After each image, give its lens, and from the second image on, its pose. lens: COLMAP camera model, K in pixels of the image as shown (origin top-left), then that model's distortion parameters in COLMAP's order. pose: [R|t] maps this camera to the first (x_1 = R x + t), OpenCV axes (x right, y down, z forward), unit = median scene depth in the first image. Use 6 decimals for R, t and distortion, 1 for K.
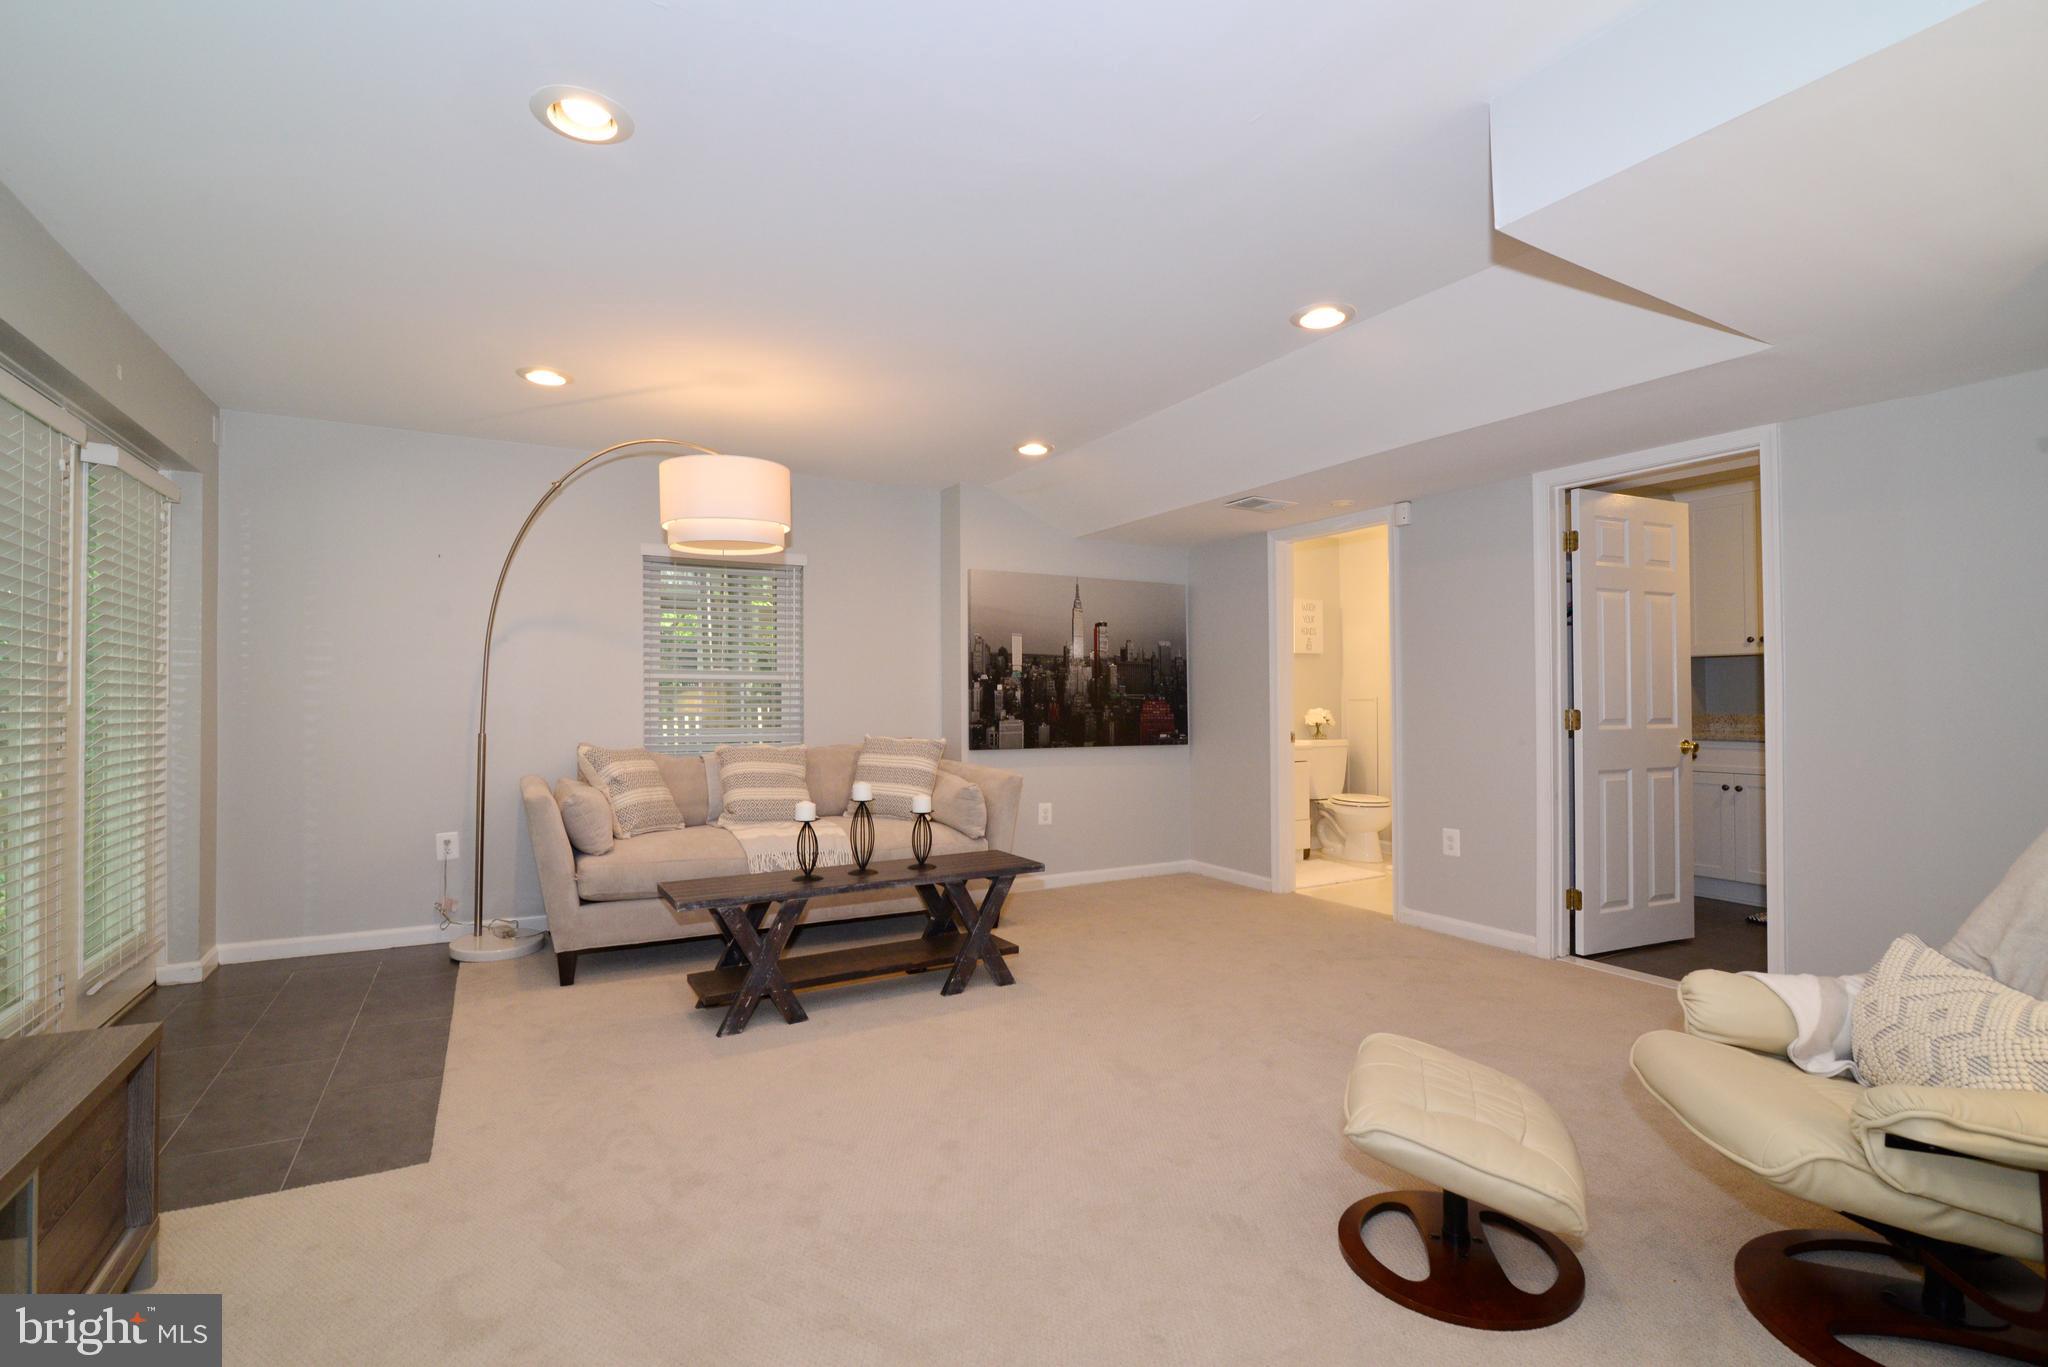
lens RADIAL K [[929.0, 0, 1015.5], [0, 929.0, 691.3], [0, 0, 1]] dist [-0.019845, -0.000556]
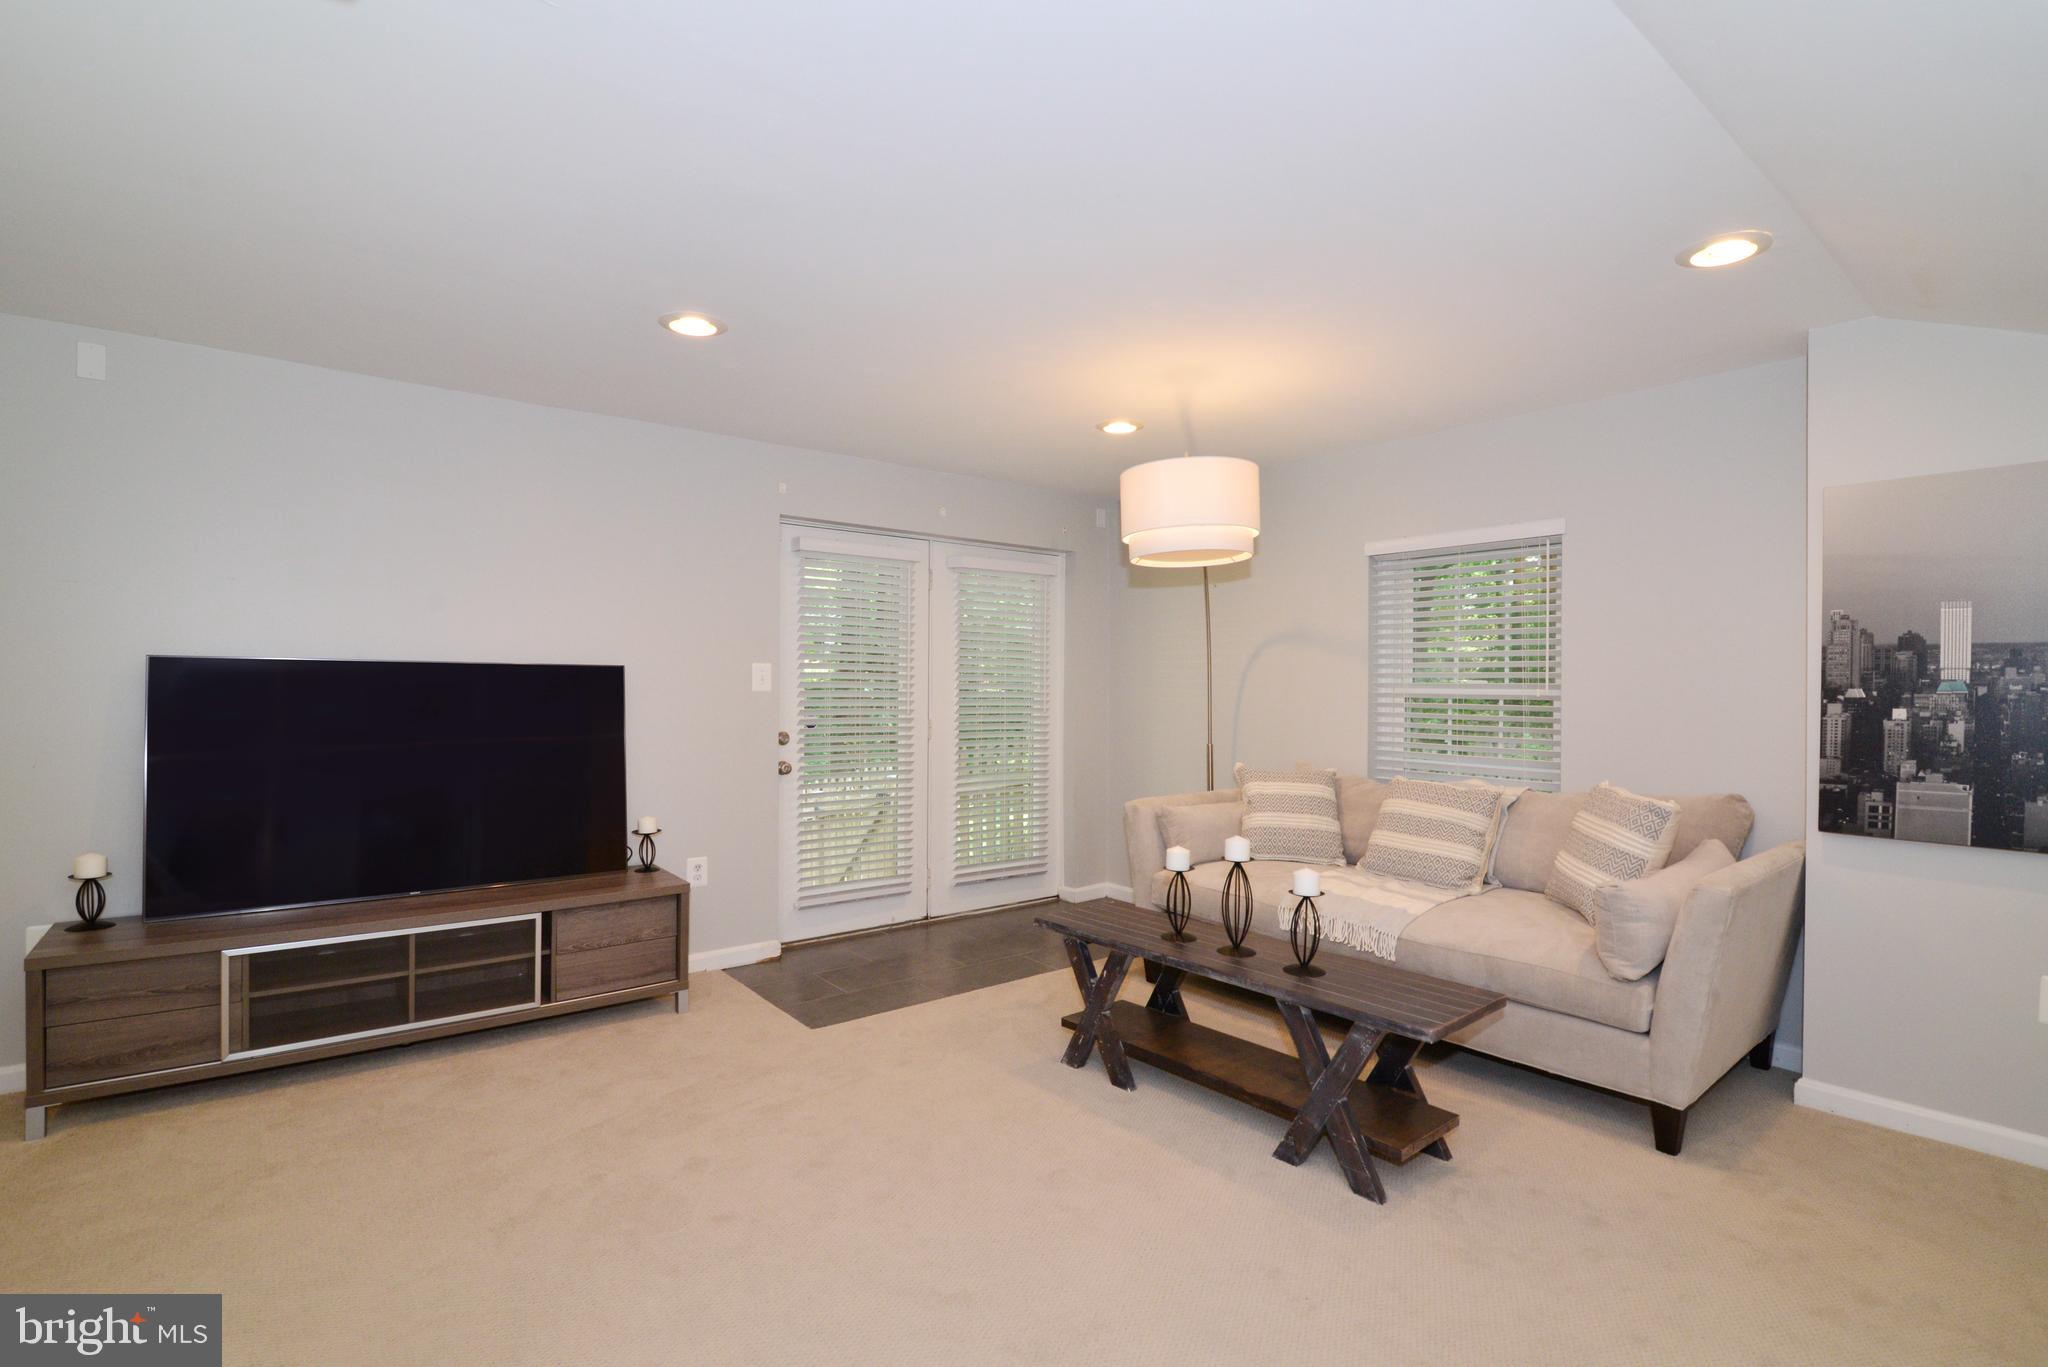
lens RADIAL K [[929.0, 0, 1015.5], [0, 929.0, 691.3], [0, 0, 1]] dist [-0.019845, -0.000556]
pose [[0.145146, 0.009763, -0.989362, 0.397400], [0.015412, 0.999808, 0.012127, -0.029763], [0.989290, -0.017008, 0.144967, 0.464558]]
